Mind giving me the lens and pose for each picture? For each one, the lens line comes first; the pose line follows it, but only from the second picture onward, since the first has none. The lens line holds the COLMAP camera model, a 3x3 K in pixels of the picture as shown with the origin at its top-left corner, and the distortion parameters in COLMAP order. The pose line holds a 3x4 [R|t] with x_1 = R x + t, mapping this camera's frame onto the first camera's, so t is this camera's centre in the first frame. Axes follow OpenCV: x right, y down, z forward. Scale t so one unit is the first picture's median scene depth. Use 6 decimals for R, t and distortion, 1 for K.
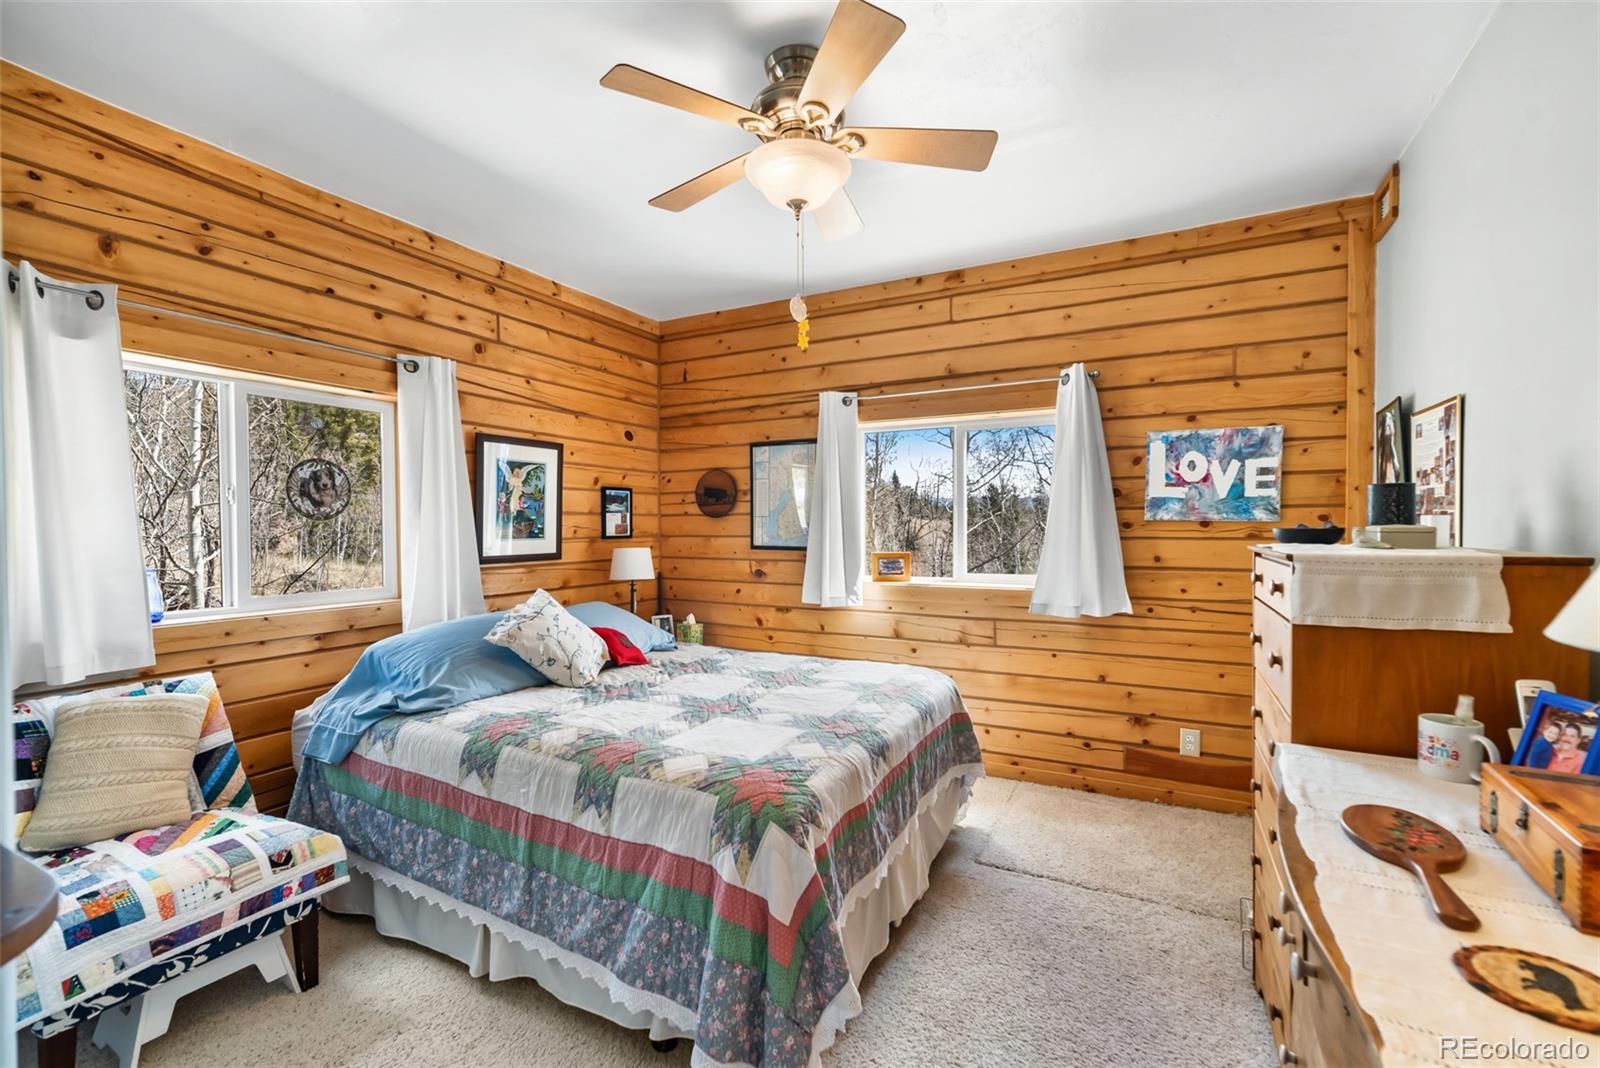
lens RADIAL K [[693.8, 0, 800.4], [0, 693.8, 532.7], [0, 0, 1]] dist [0.007984, 0.000605]
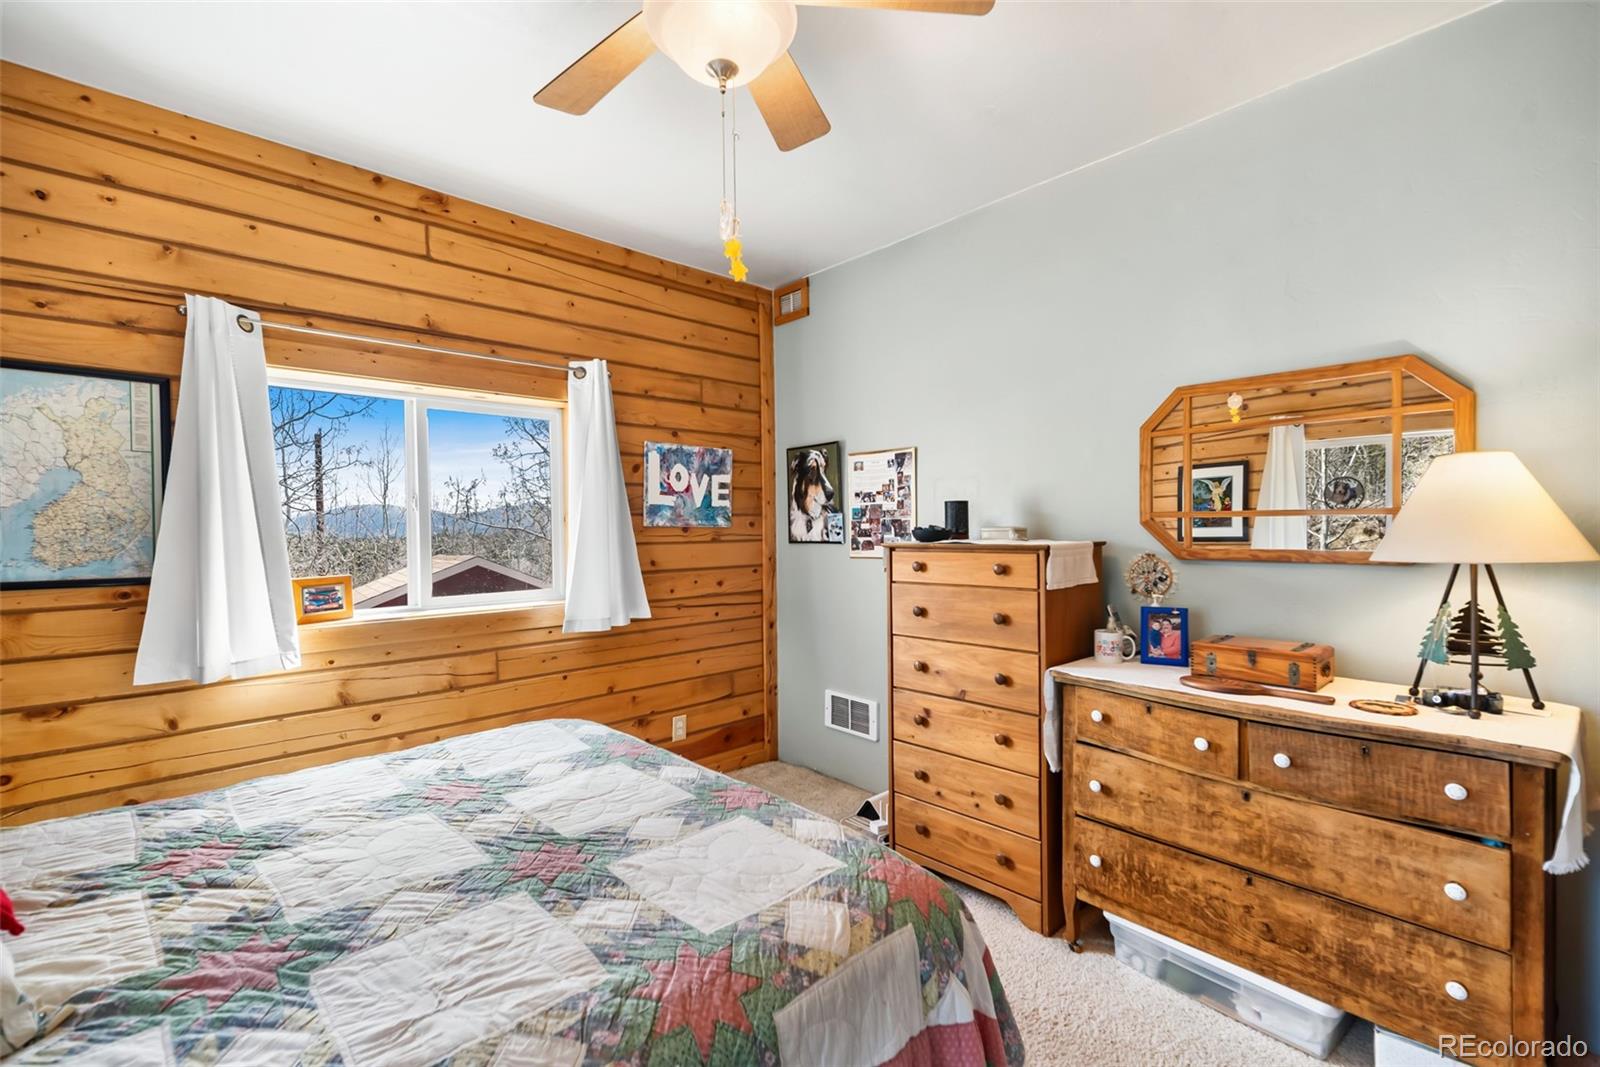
lens RADIAL K [[693.8, 0, 800.2], [0, 693.8, 534.3], [0, 0, 1]] dist [0.007984, 0.000605]
pose [[0.330788, -0.009035, 0.943662, -0.412141], [0.022010, 0.999756, 0.001857, -0.002961], [-0.943448, 0.020156, 0.330906, 0.451361]]
